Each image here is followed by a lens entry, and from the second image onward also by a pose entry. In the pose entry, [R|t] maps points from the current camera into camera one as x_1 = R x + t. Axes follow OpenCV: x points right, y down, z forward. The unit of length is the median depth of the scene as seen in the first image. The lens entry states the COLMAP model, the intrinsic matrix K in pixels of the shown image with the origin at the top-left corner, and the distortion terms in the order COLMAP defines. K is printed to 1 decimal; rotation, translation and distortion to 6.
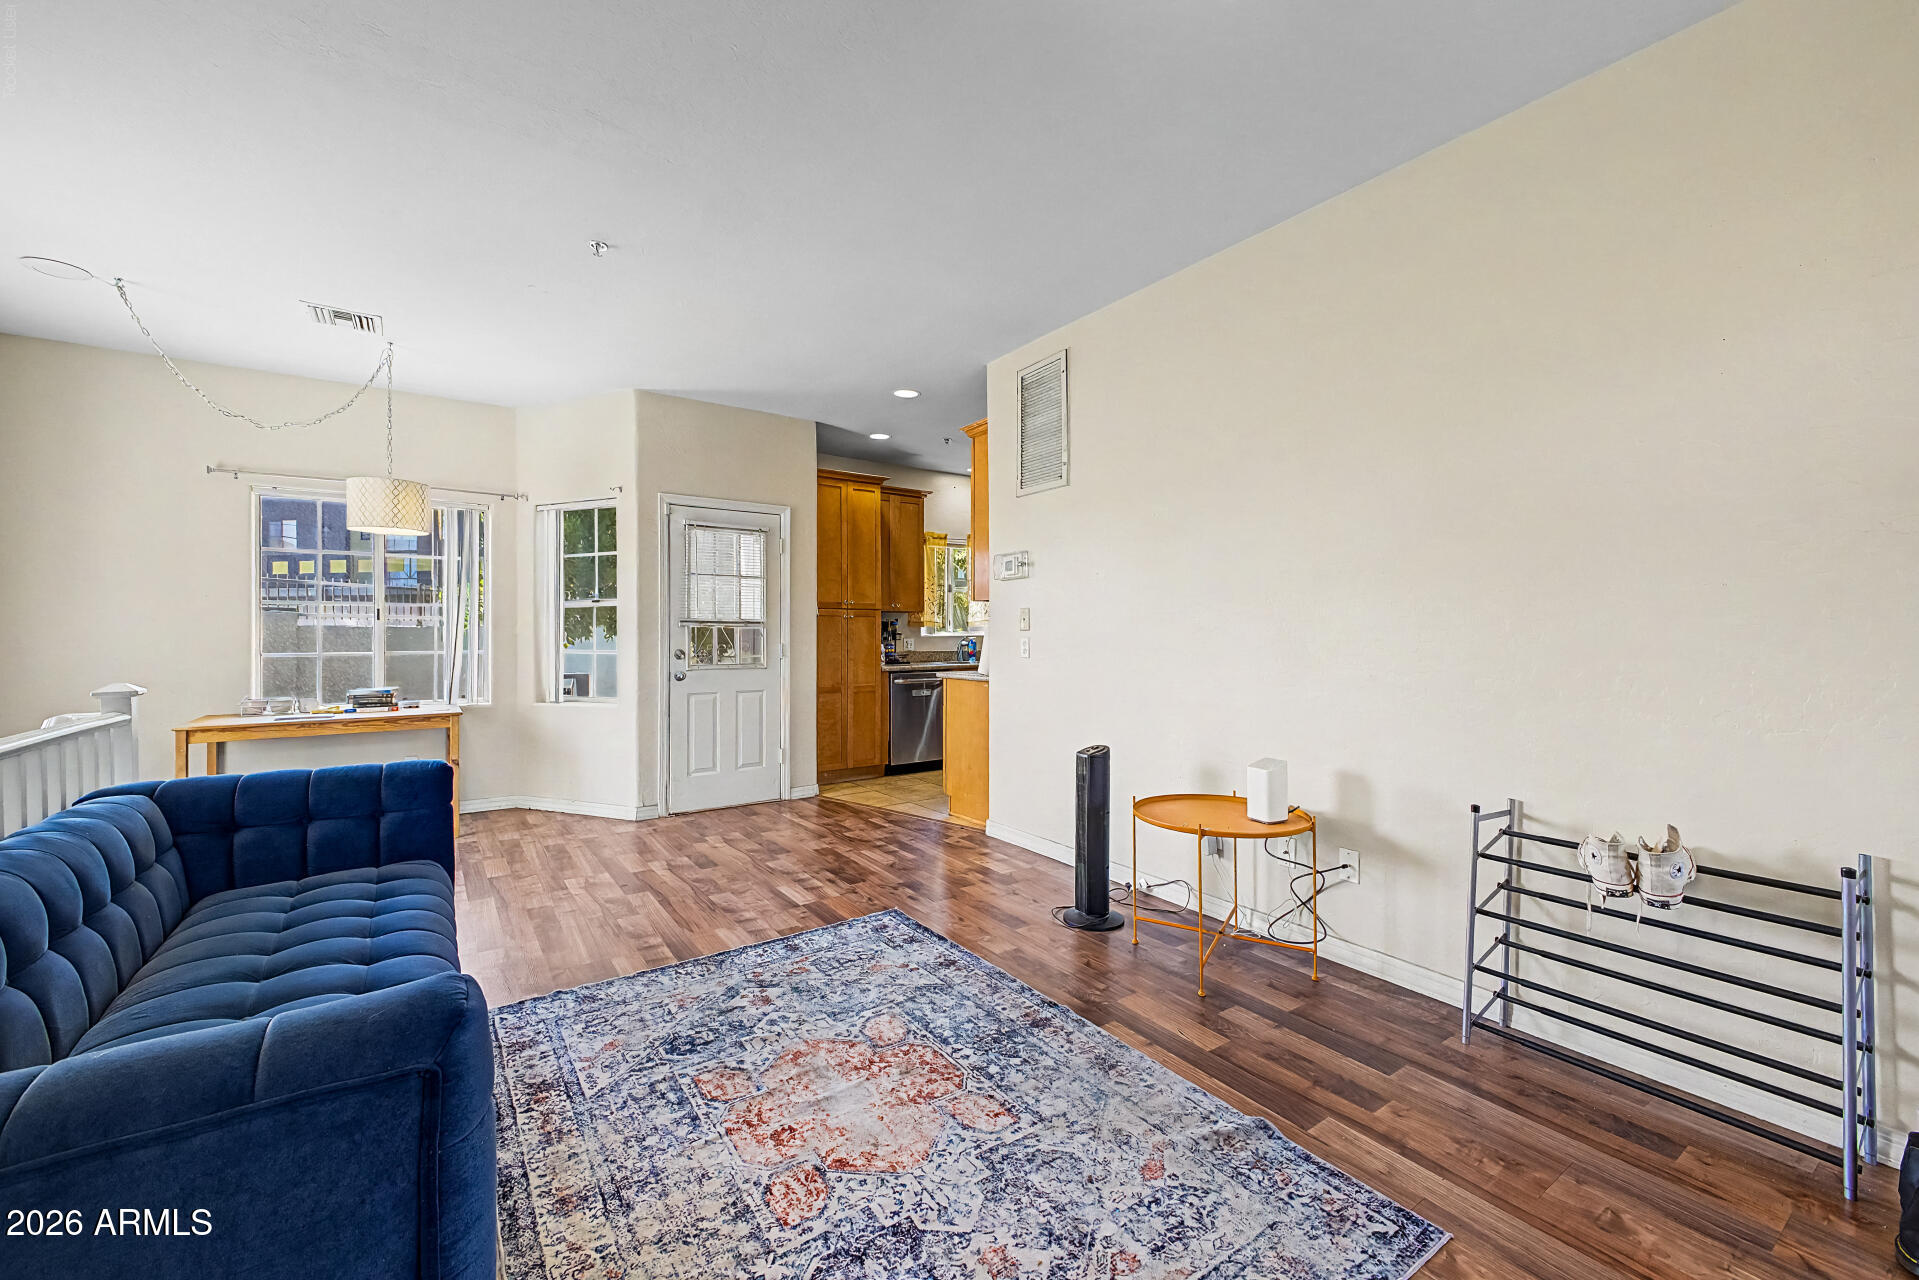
lens RADIAL K [[773.3, 0, 948.8], [0, 773.3, 632.3], [0, 0, 1]] dist [0.023498, -0.008350]
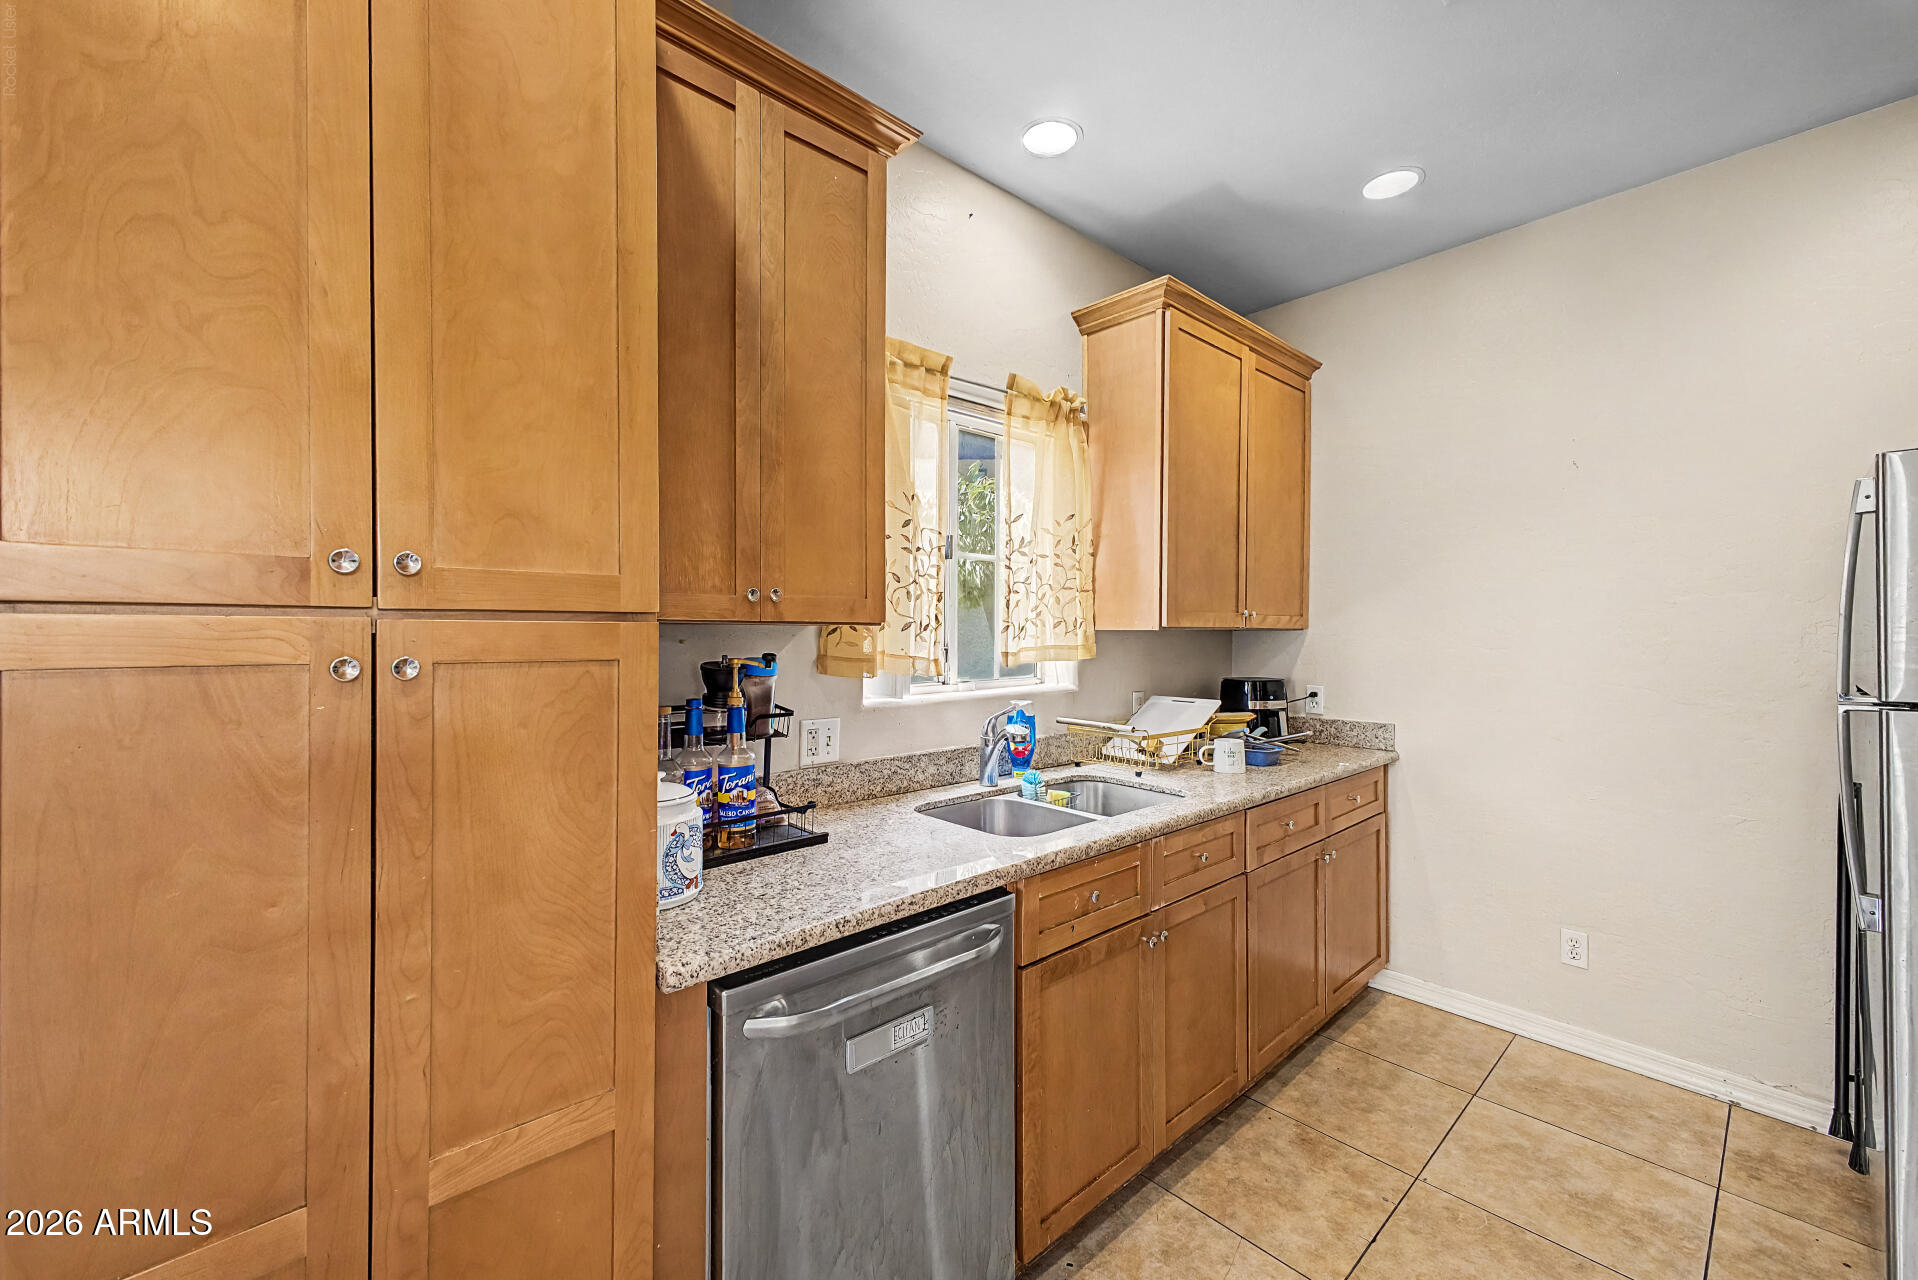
lens RADIAL K [[772.9, 0, 948.3], [0, 772.9, 632.3], [0, 0, 1]] dist [0.023498, -0.008350]
pose [[0.992880, -0.000019, 0.119121, -0.059907], [0.000216, 0.999999, -0.001641, -0.033346], [-0.119121, 0.001655, 0.992878, 1.102527]]
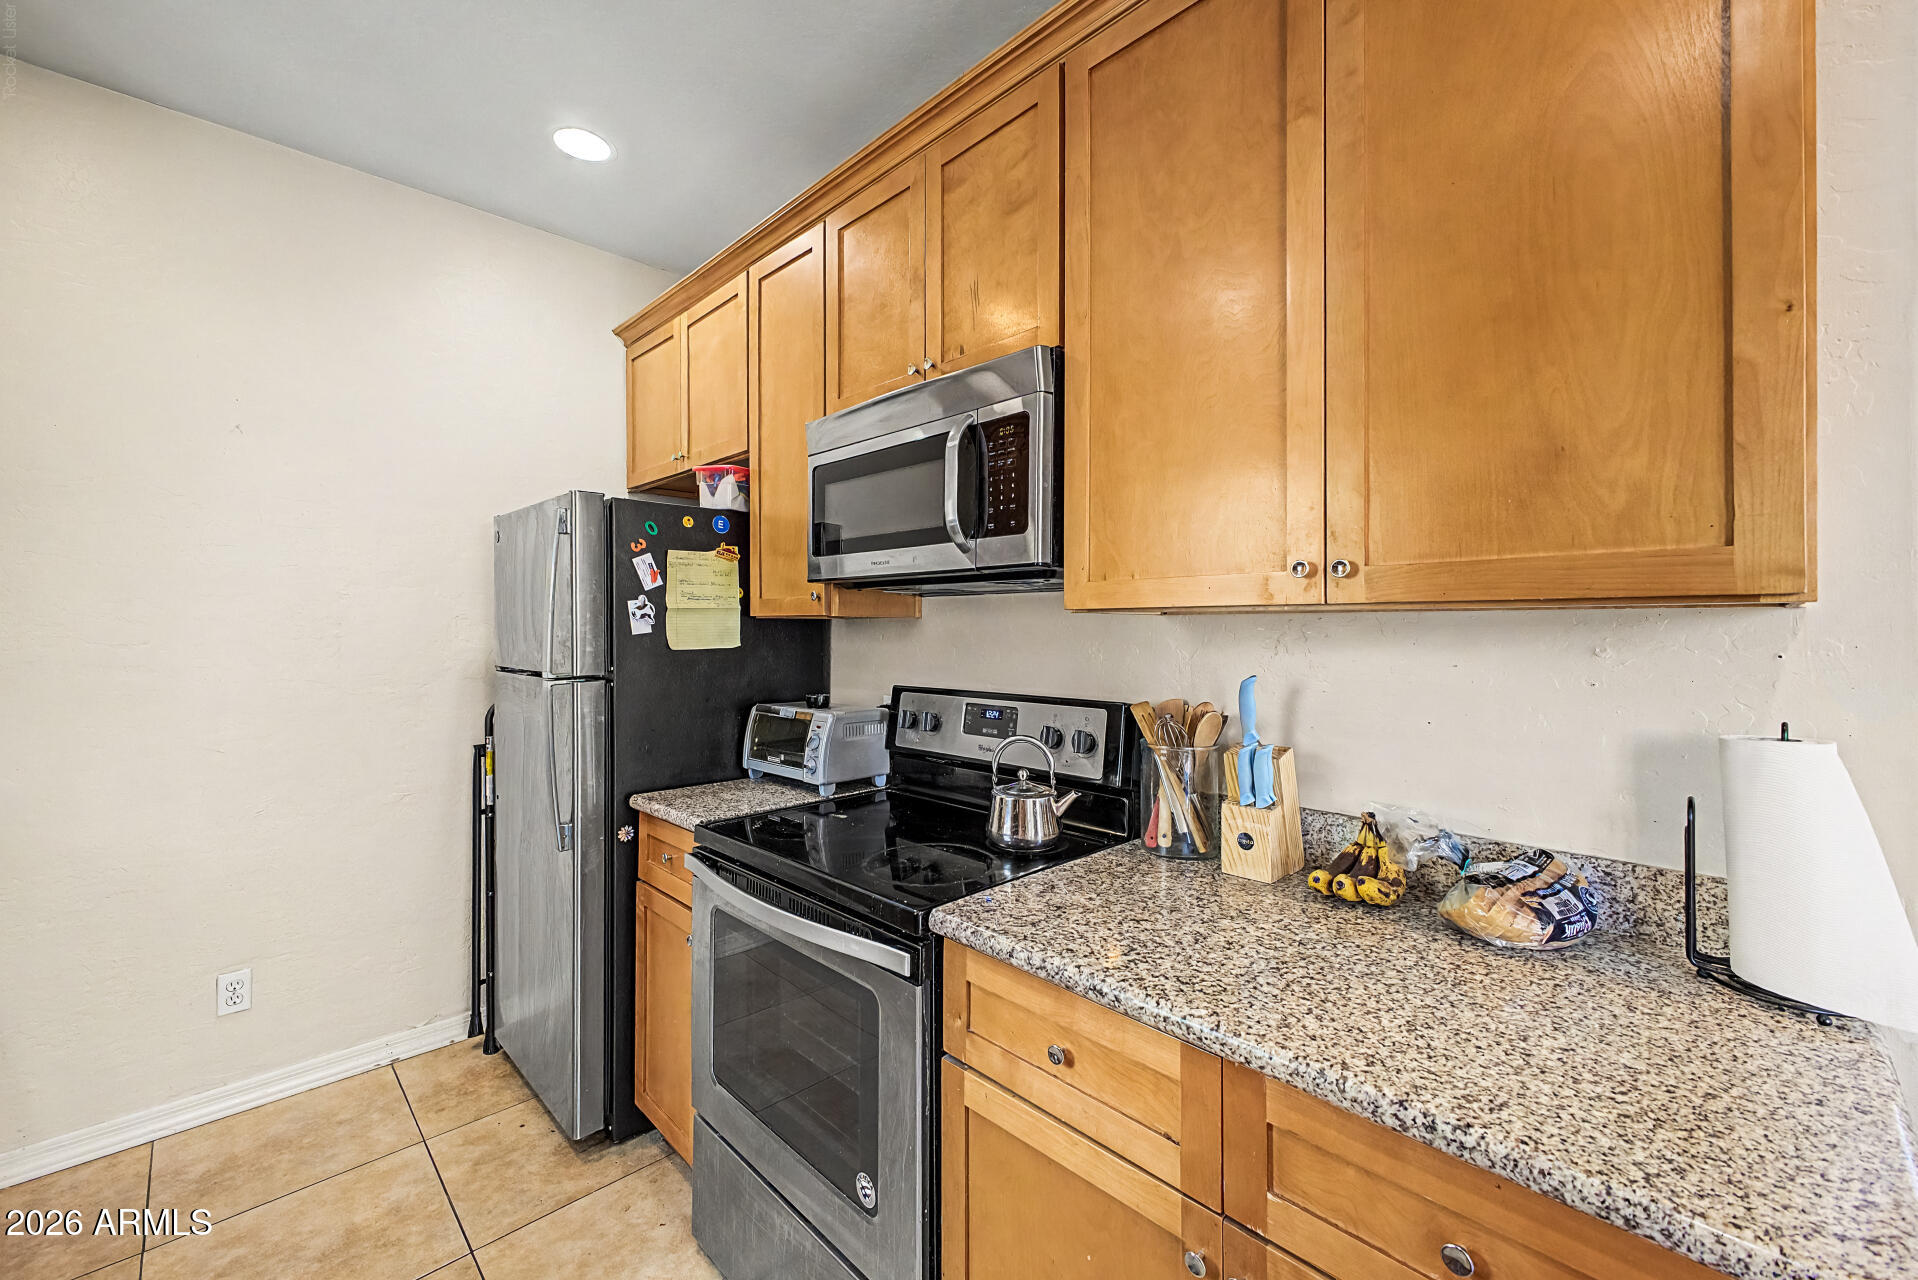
lens RADIAL K [[766.9, 0, 968.3], [0, 766.9, 622.4], [0, 0, 1]] dist [0.024549, -0.008471]
pose [[-0.182255, 0.002405, 0.983248, -0.094371], [-0.001122, 0.999996, -0.002654, -0.033286], [-0.983251, -0.001587, -0.182251, 1.232021]]
